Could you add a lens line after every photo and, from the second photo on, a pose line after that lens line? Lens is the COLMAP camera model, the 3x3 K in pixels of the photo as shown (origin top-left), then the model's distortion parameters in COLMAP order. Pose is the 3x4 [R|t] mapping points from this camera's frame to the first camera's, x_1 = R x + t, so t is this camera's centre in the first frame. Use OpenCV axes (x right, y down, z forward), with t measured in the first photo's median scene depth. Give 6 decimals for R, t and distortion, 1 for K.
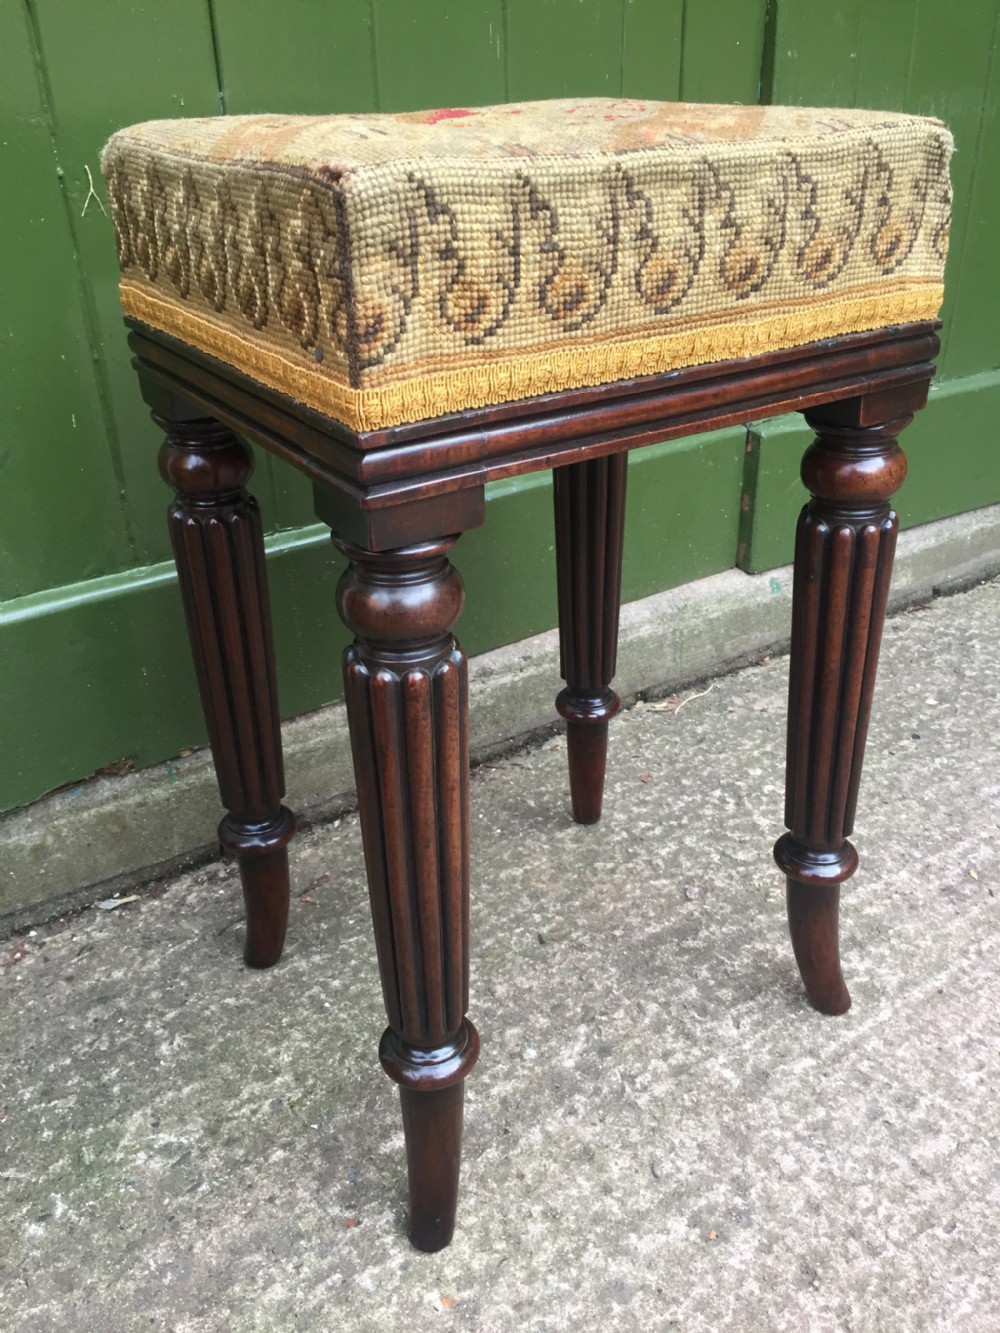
lens RADIAL K [[1155.8, 0, 508.3], [0, 1155.8, 667.3], [0, 0, 1]] dist [0.080650, -0.123695]
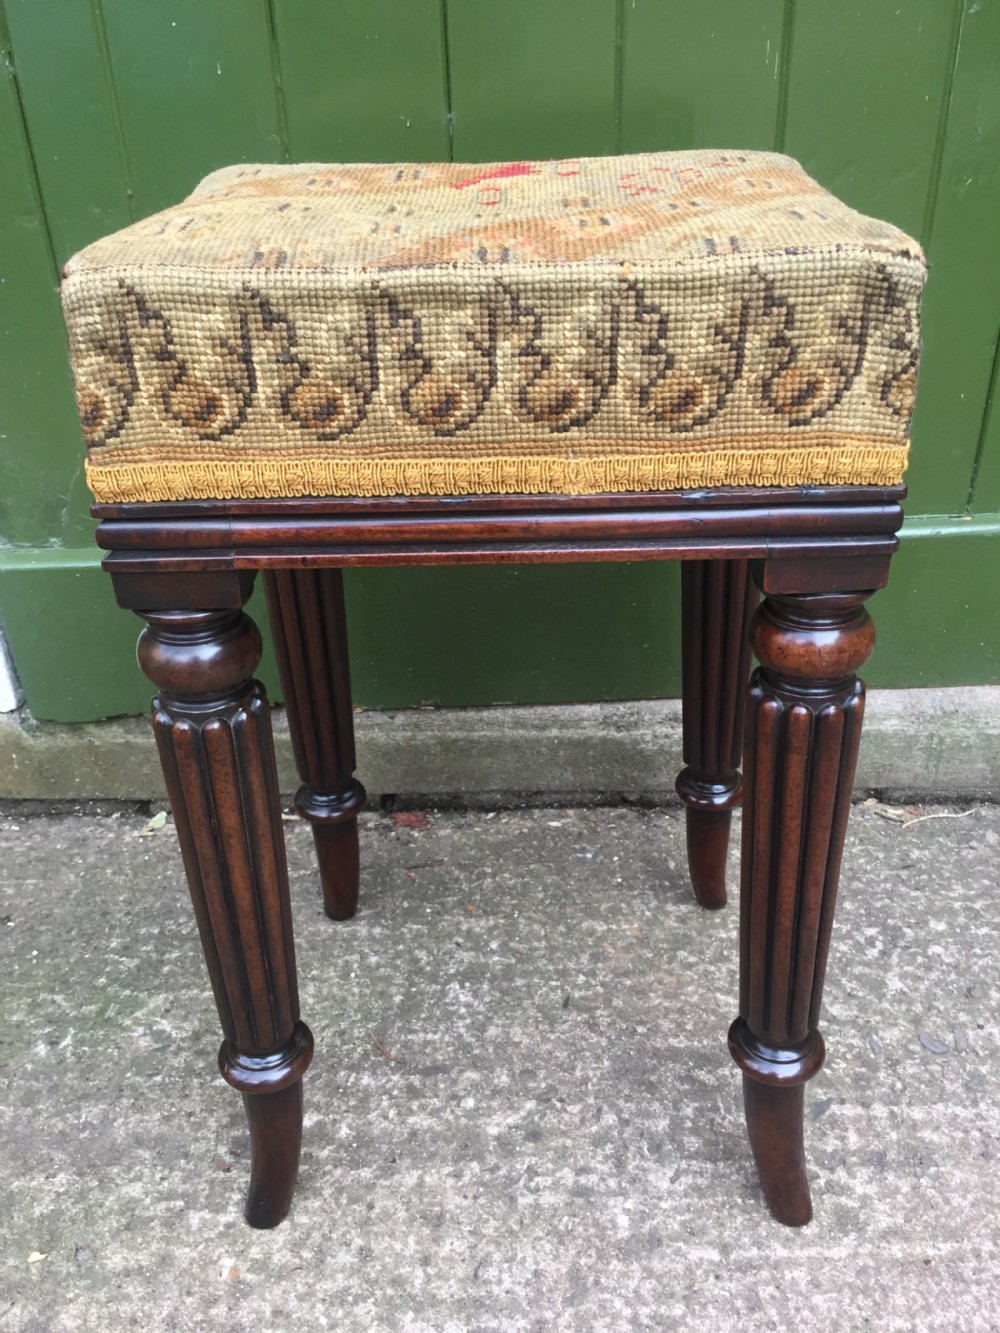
lens RADIAL K [[1155.8, 0, 509.1], [0, 1155.8, 668.1], [0, 0, 1]] dist [0.080650, -0.123695]
pose [[0.830776, 0.277295, -0.482616, 0.532482], [-0.249986, 0.960584, 0.121593, -0.197116], [0.497311, 0.019631, 0.867350, 0.172434]]
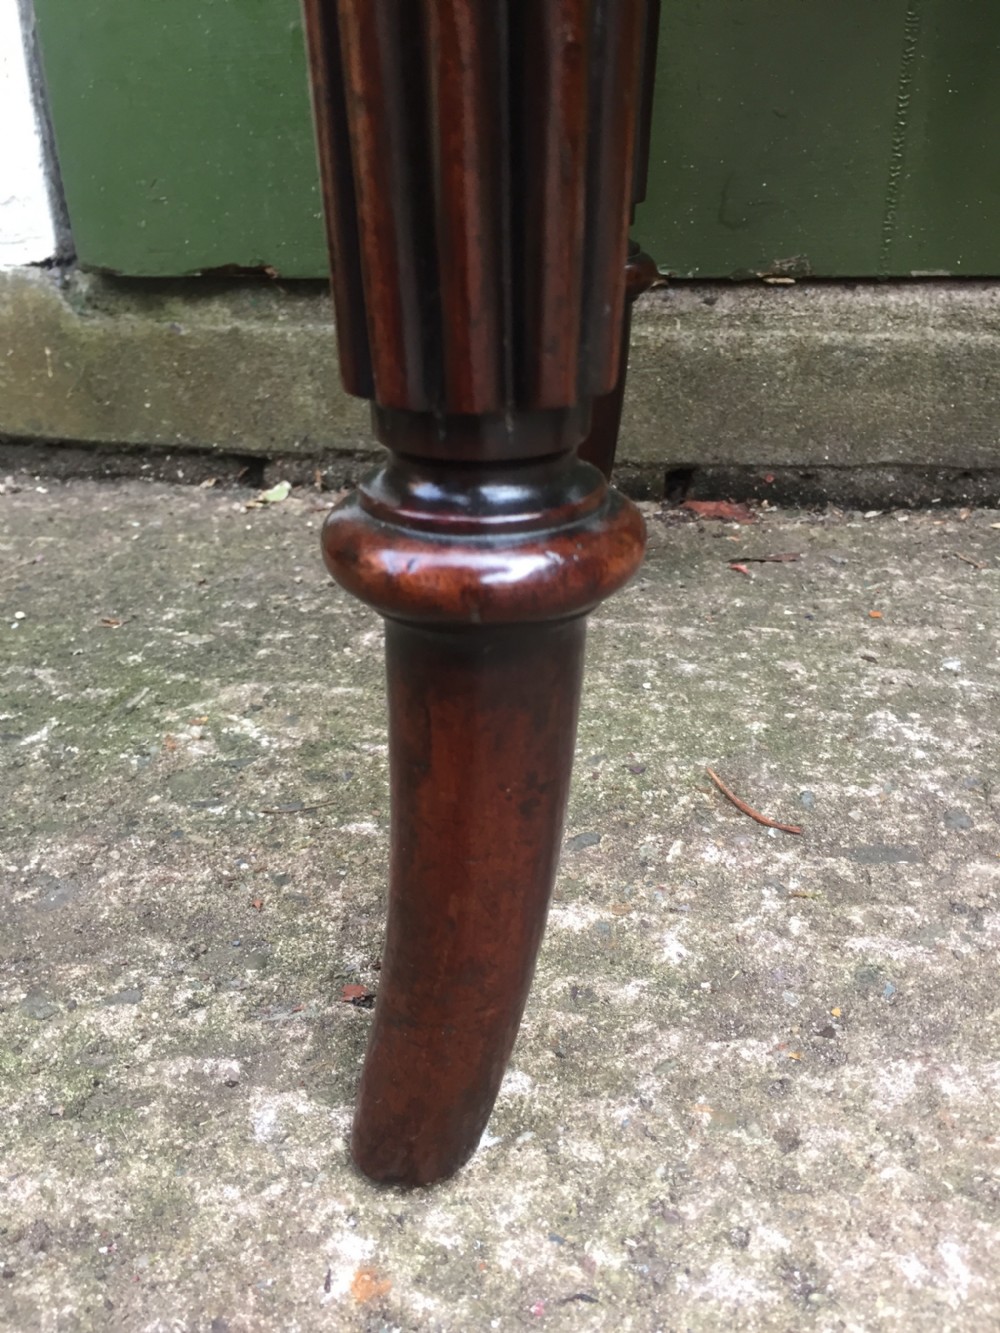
lens RADIAL K [[1155.8, 0, 504.1], [0, 1155.8, 667.5], [0, 0, 1]] dist [0.080650, -0.123695]
pose [[0.745072, 0.308619, -0.591289, 0.119015], [-0.314751, 0.944282, 0.096250, 0.333314], [0.588048, 0.114395, 0.800696, 0.739572]]
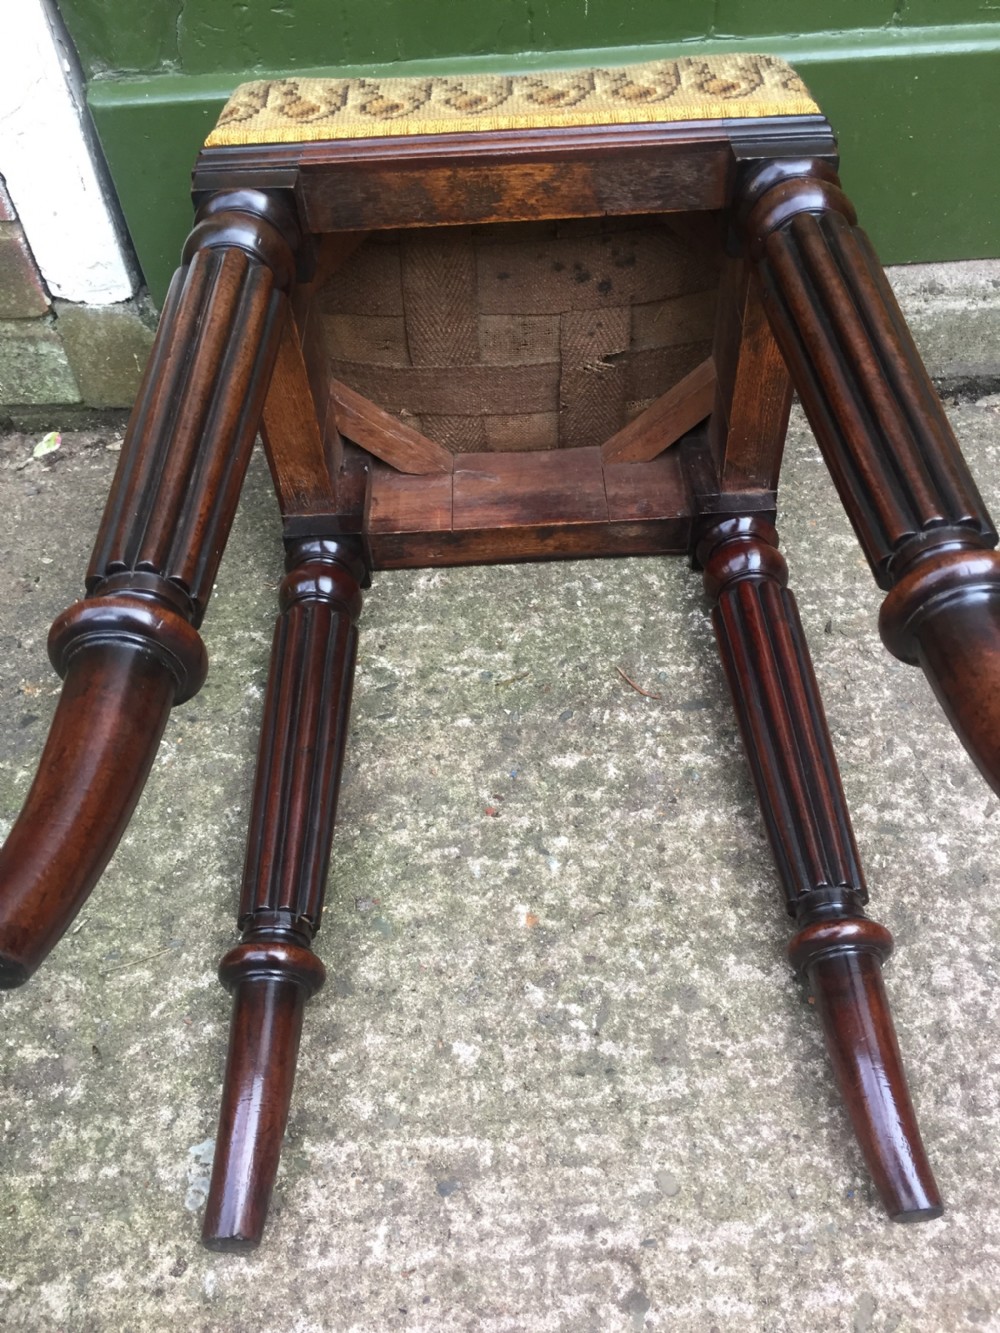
lens RADIAL K [[1155.8, 0, 503.6], [0, 1155.8, 670.9], [0, 0, 1]] dist [0.080650, -0.123695]
pose [[0.846240, 0.403219, -0.348270, 0.193952], [-0.229865, 0.865993, 0.444092, -0.095290], [0.480666, -0.295753, 0.825524, 0.212774]]
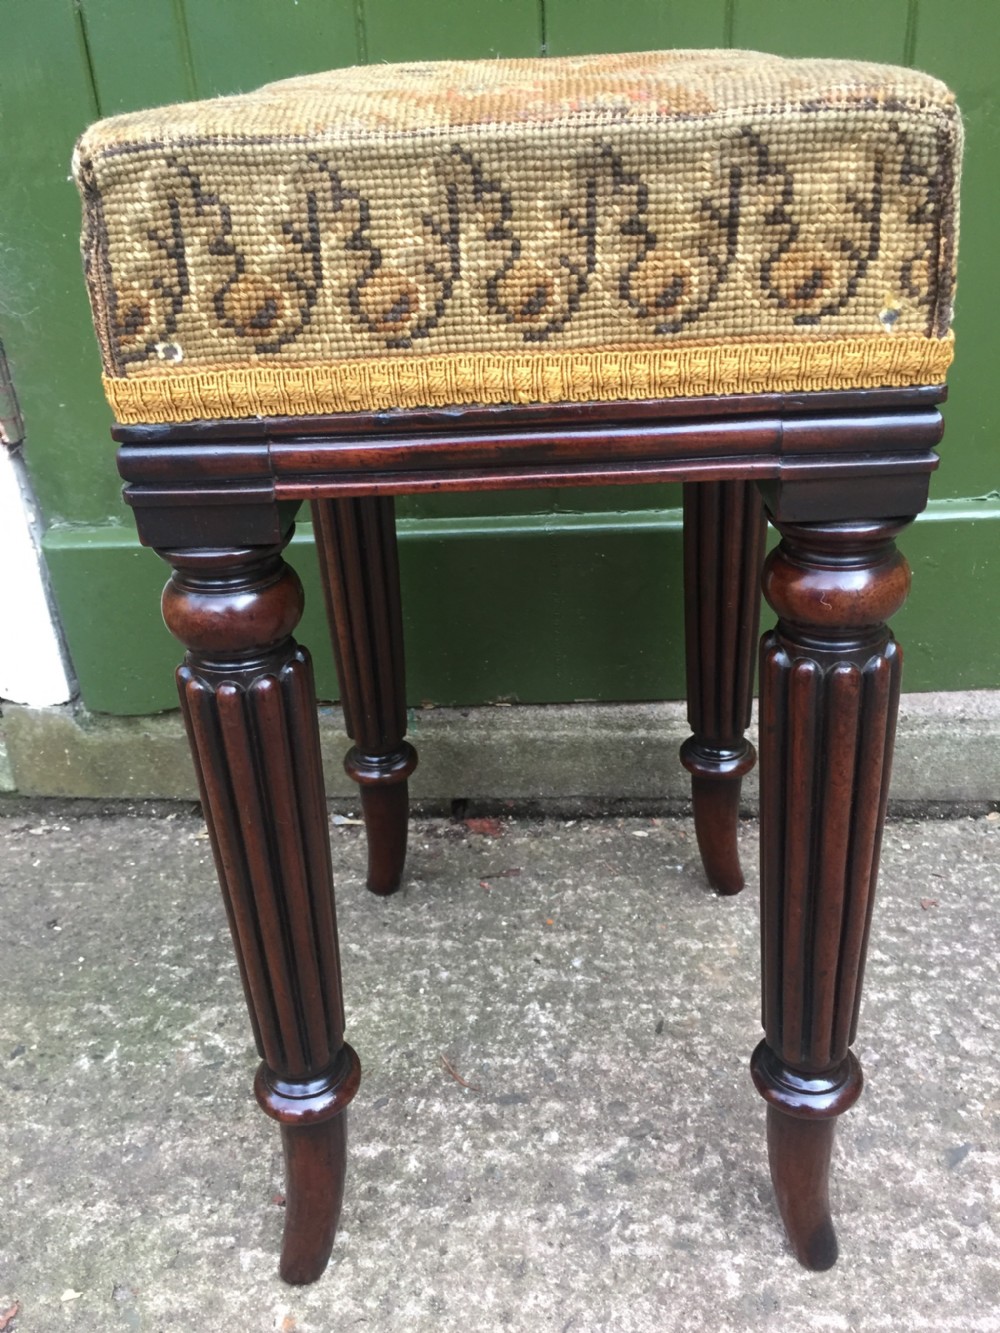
lens RADIAL K [[1155.8, 0, 506.4], [0, 1155.8, 669.7], [0, 0, 1]] dist [0.080650, -0.123695]
pose [[0.801940, 0.271466, -0.532165, 0.458473], [-0.255039, 0.961109, 0.105950, -0.121159], [0.540230, 0.050757, 0.839985, 0.263836]]
